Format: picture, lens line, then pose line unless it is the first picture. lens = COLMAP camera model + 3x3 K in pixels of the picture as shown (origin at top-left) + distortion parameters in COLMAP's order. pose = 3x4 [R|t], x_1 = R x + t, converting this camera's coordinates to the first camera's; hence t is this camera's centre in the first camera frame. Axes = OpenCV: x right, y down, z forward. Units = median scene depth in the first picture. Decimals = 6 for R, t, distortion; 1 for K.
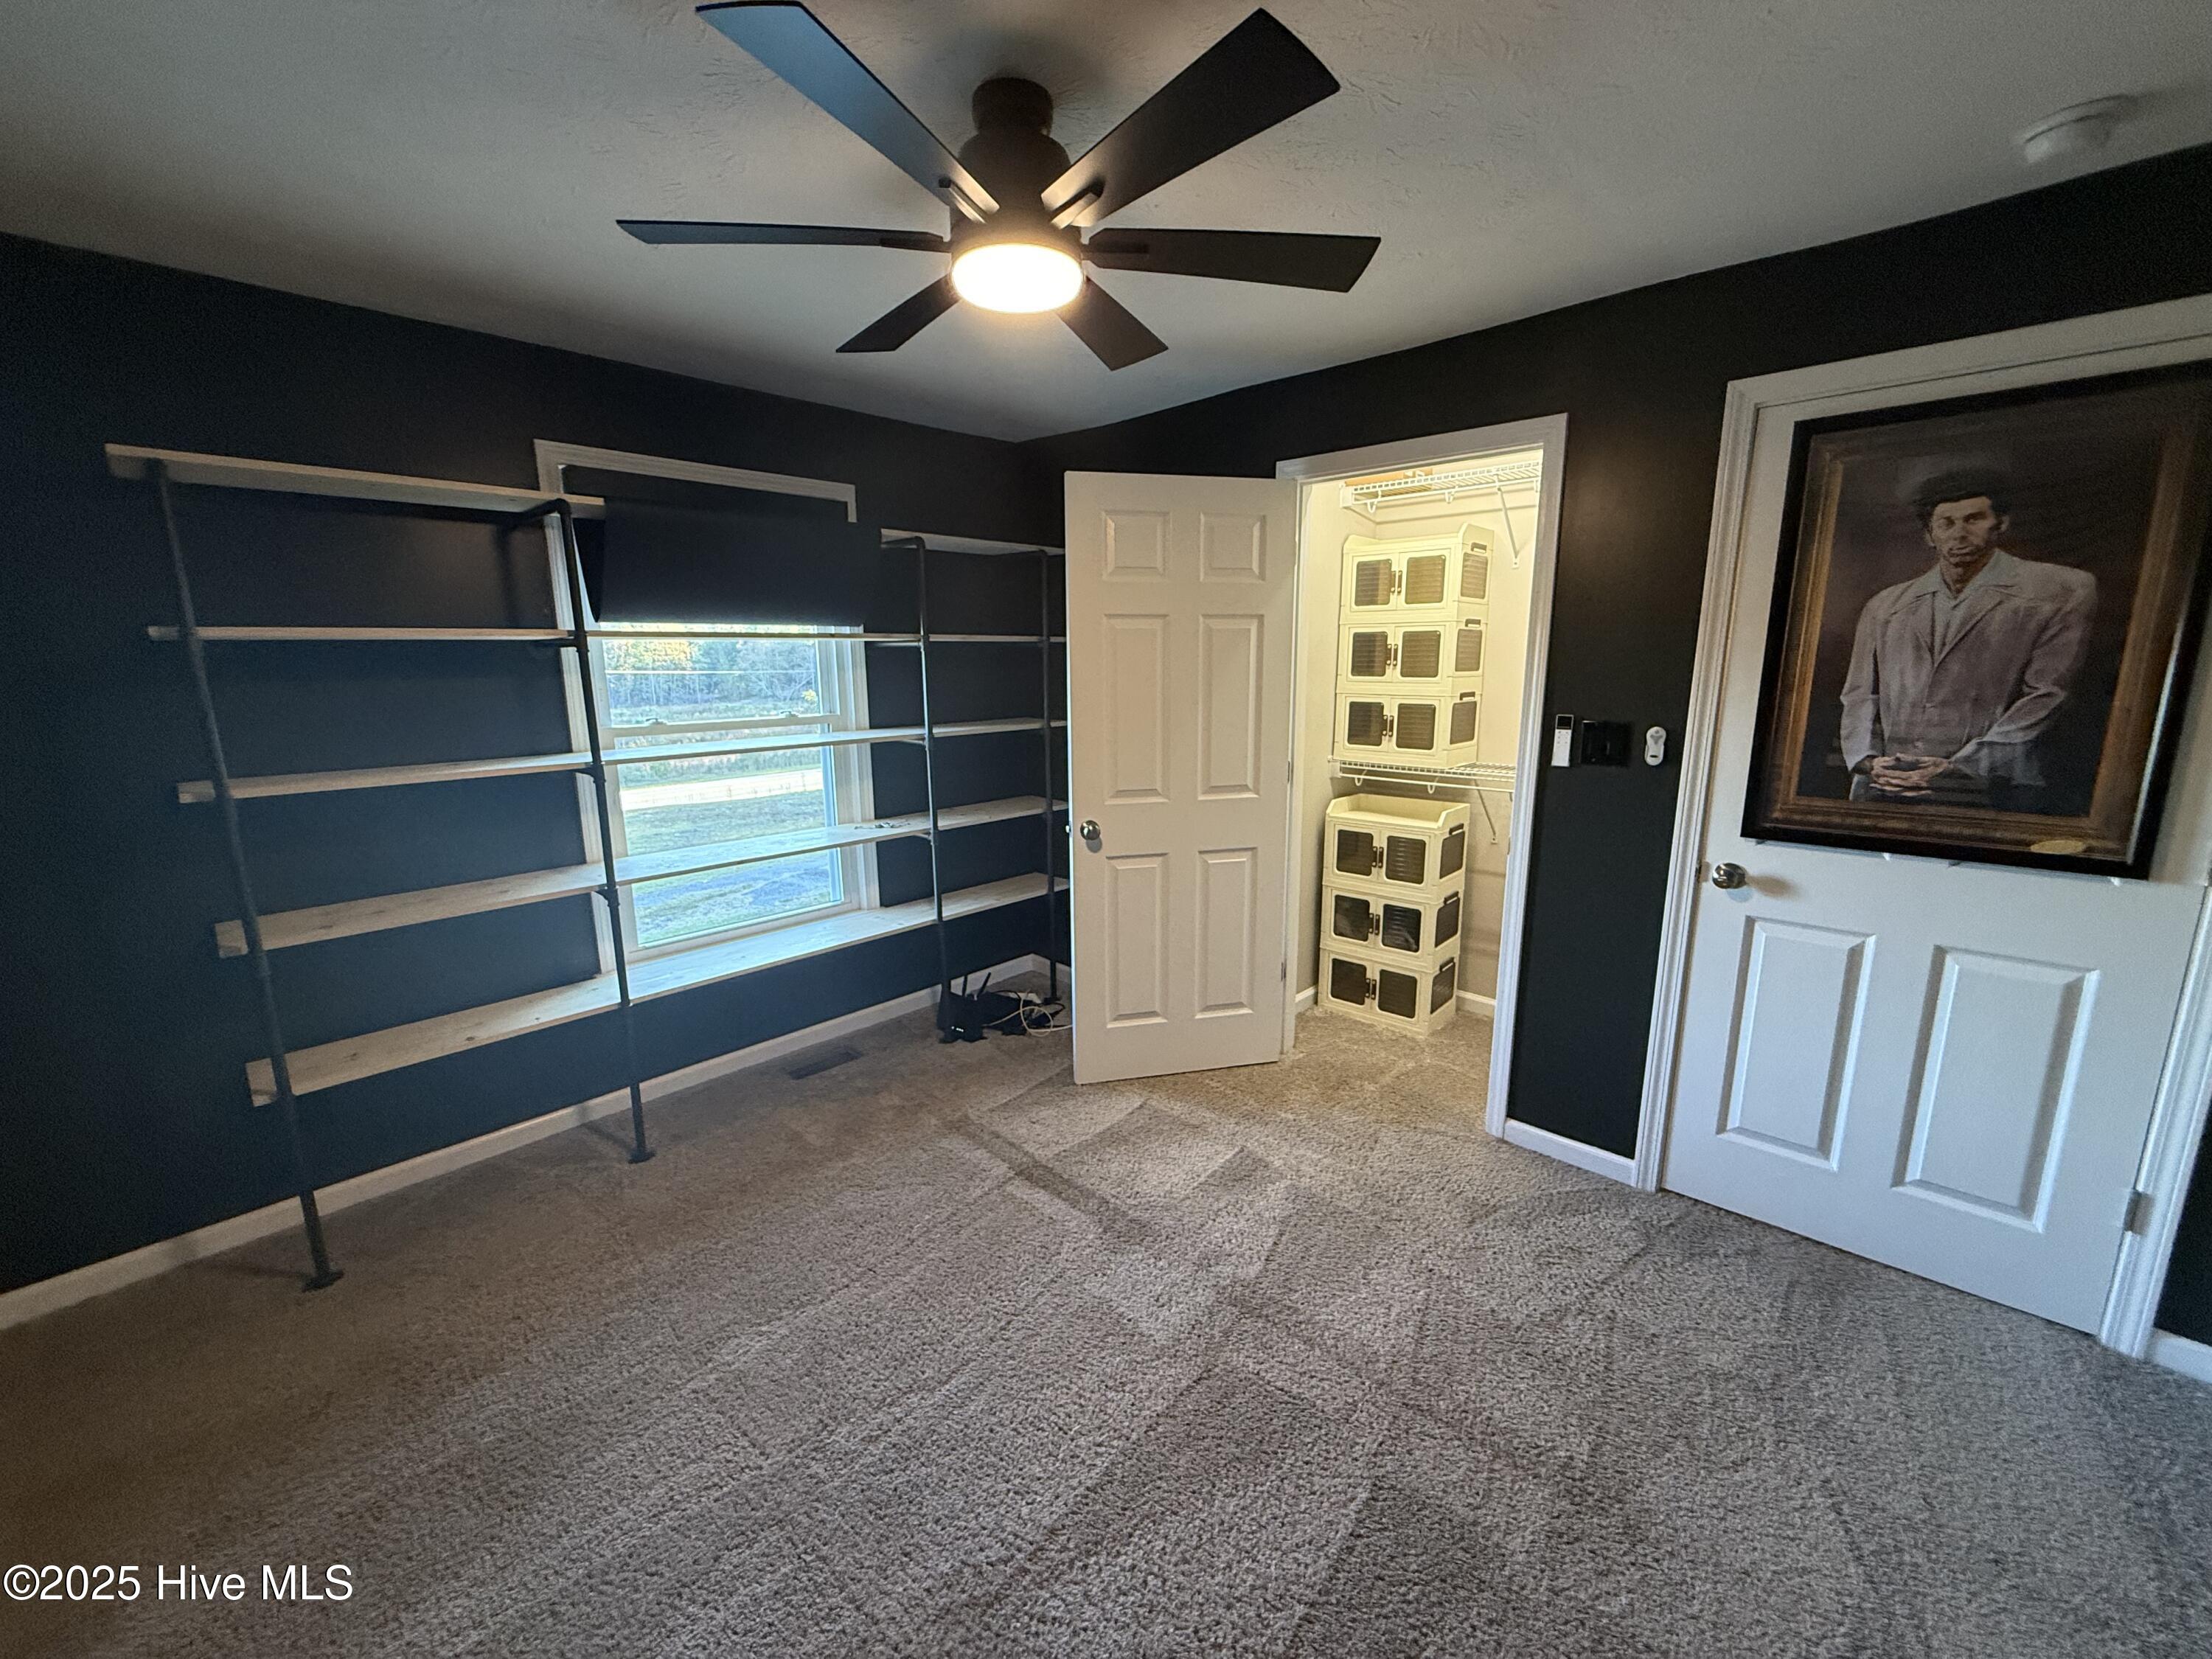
lens RADIAL K [[882.3, 0, 1112.9], [0, 882.3, 828.2], [0, 0, 1]] dist [0.000861, -0.000329]
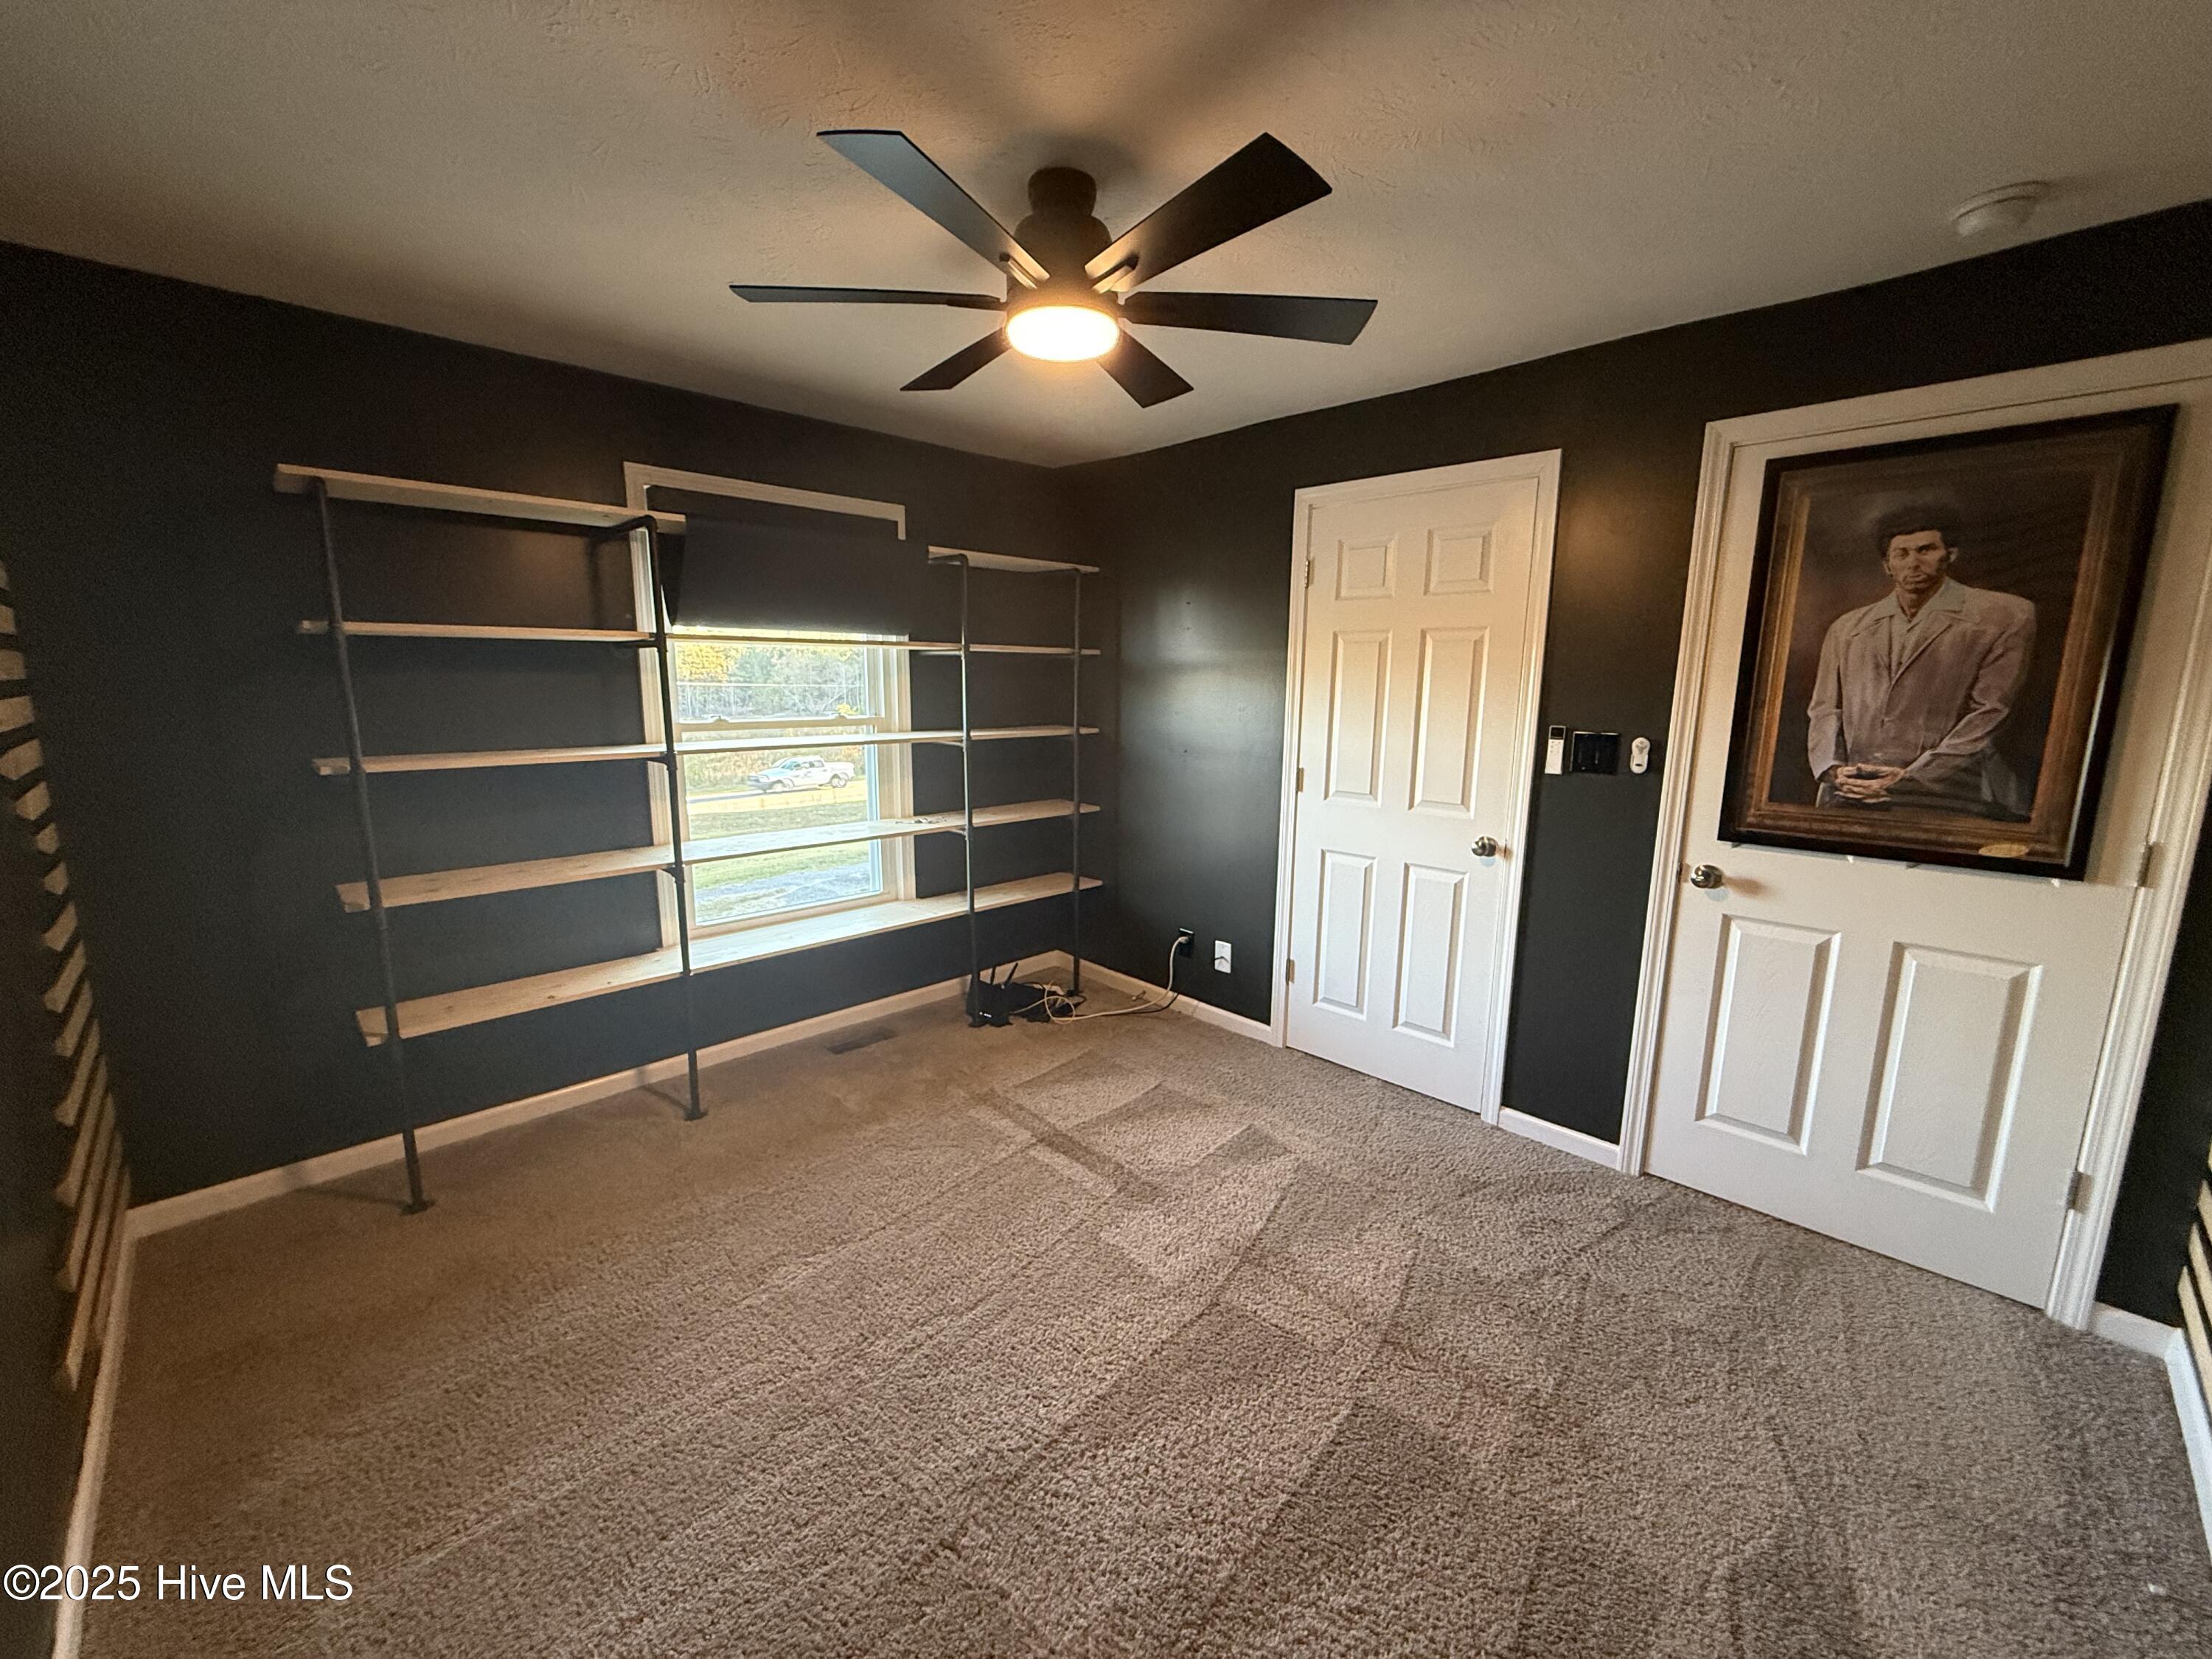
lens RADIAL K [[882.3, 0, 1111.9], [0, 882.3, 826.8], [0, 0, 1]] dist [0.000861, -0.000329]
pose [[0.999286, 0.023088, -0.029900, 0.004438], [-0.023776, 0.999455, -0.022880, 0.037525], [0.029356, 0.023574, 0.999291, -0.103719]]
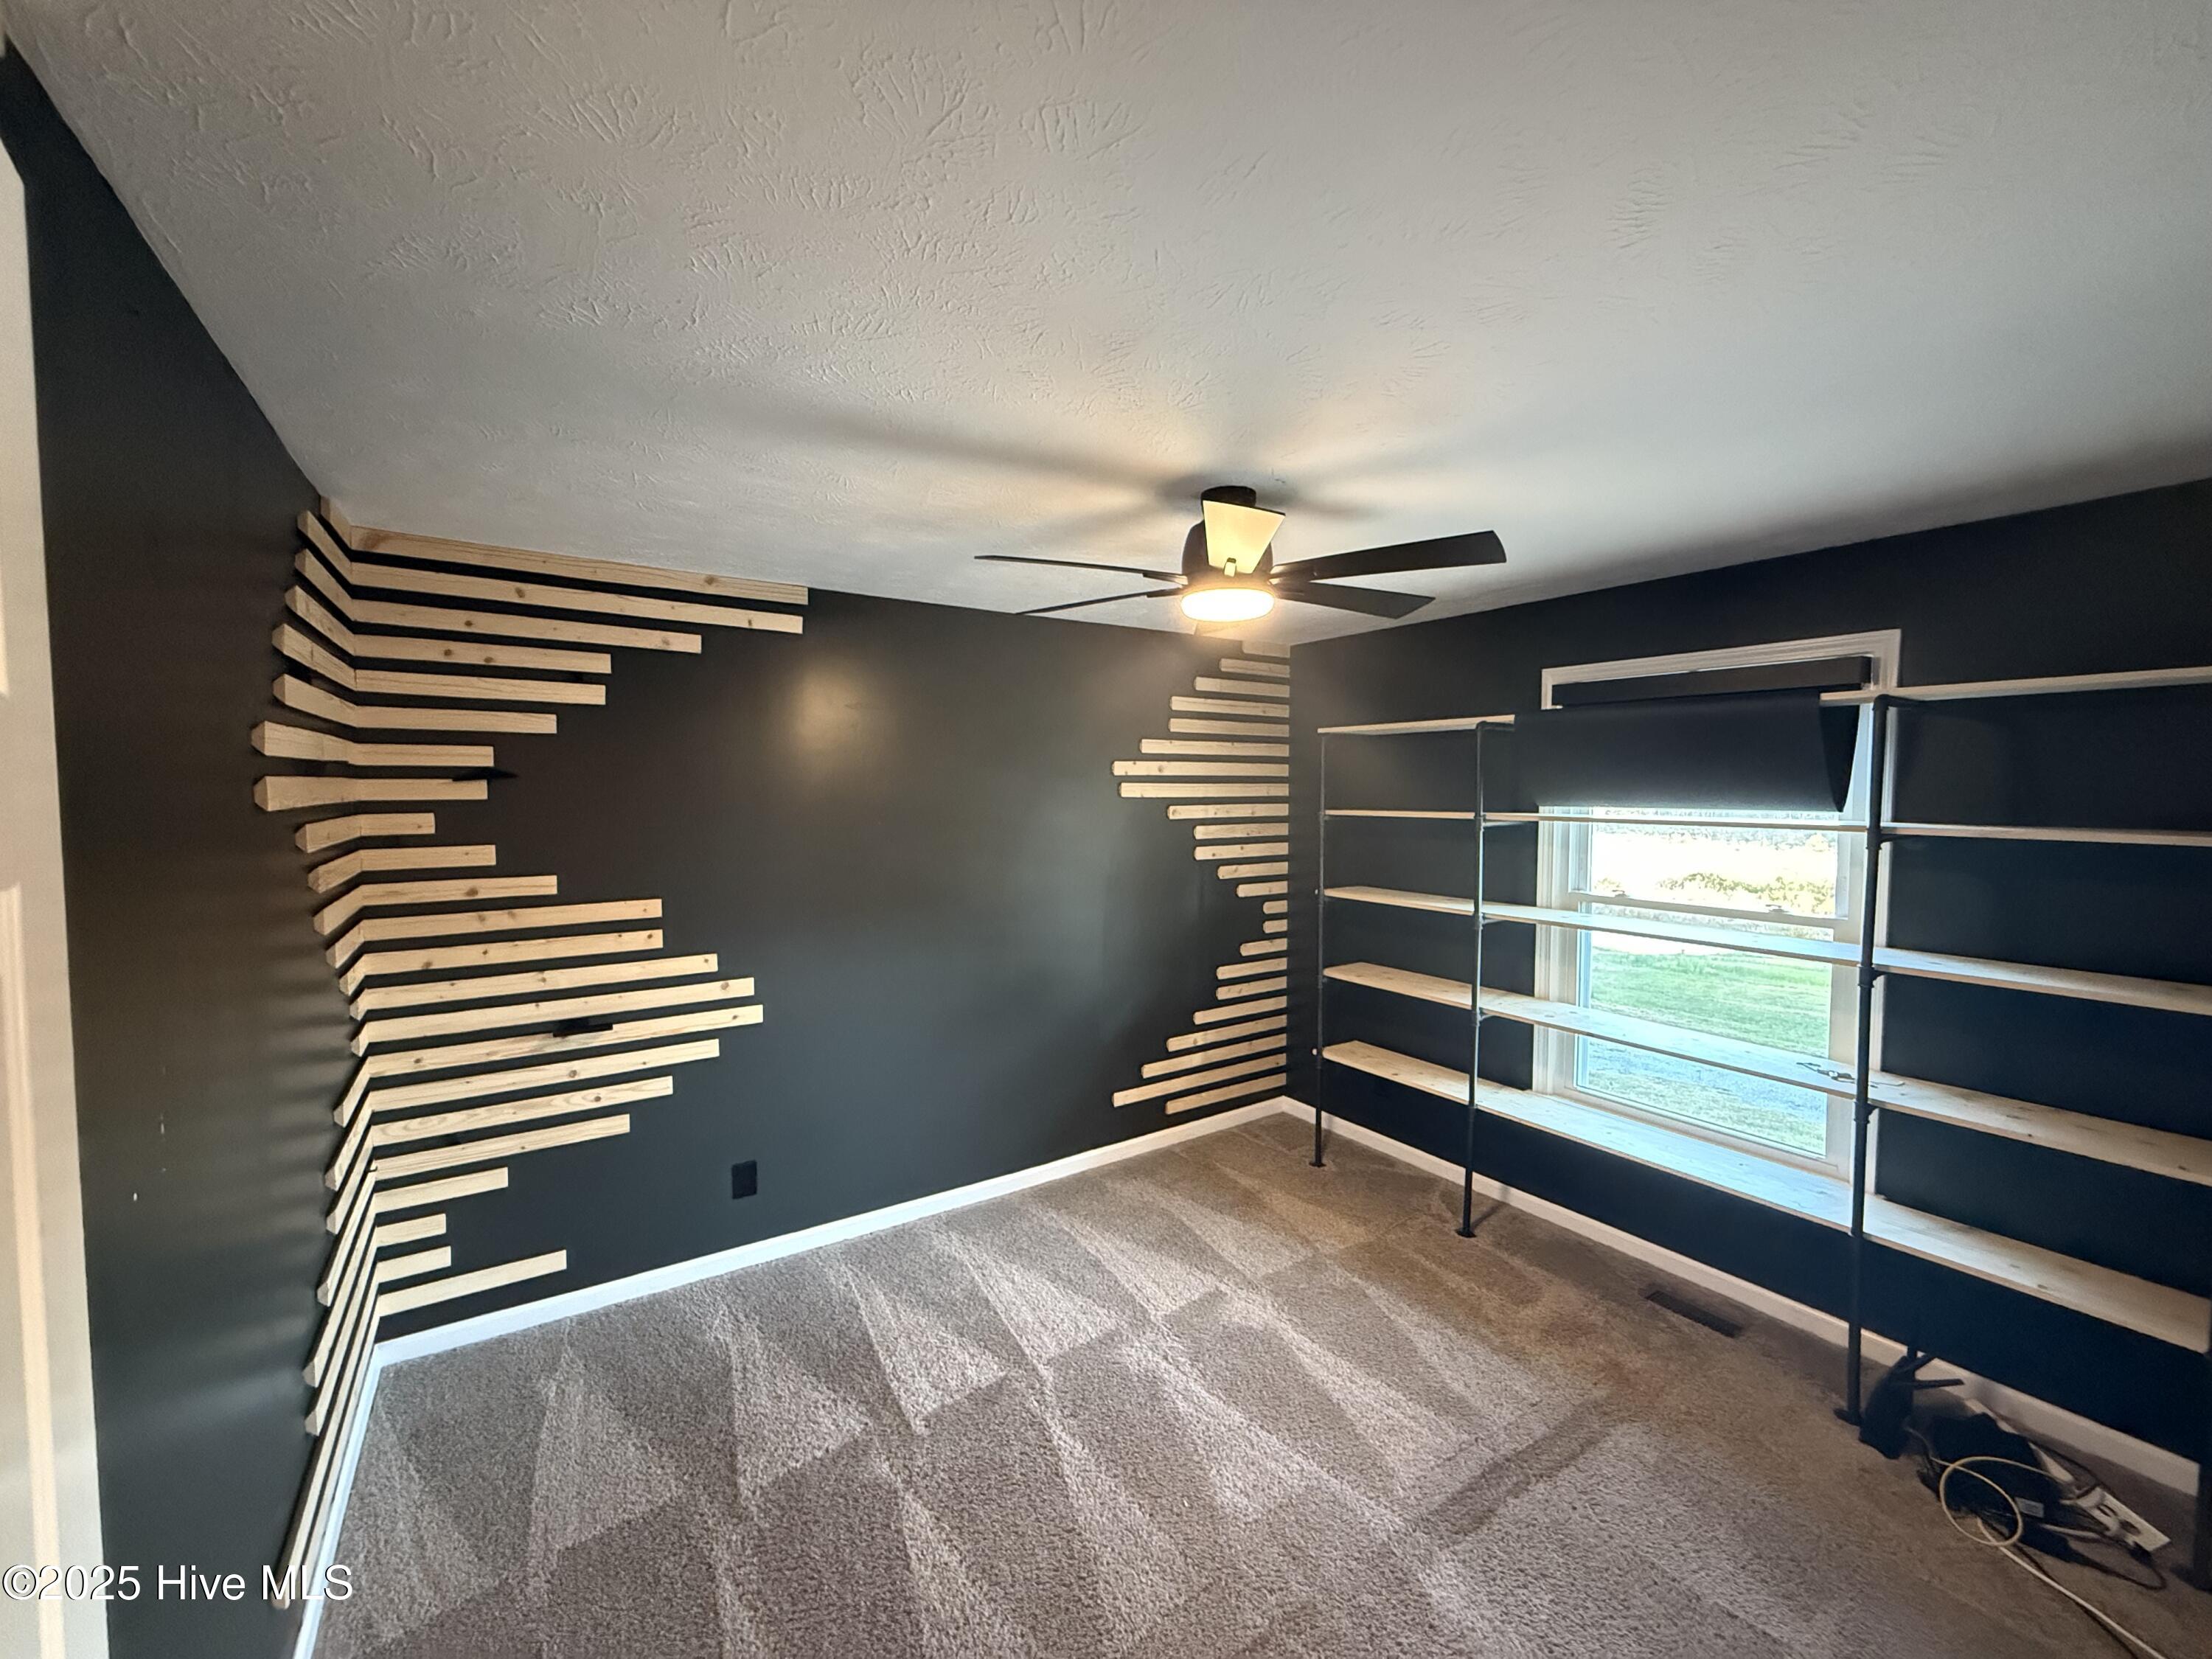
lens RADIAL K [[882.3, 0, 1105.0], [0, 882.3, 834.8], [0, 0, 1]] dist [0.000861, -0.000329]
pose [[-0.232795, 0.044698, -0.971498, 0.953788], [-0.203912, 0.974495, 0.093698, -0.226927], [0.950908, 0.219912, -0.217743, 0.850109]]
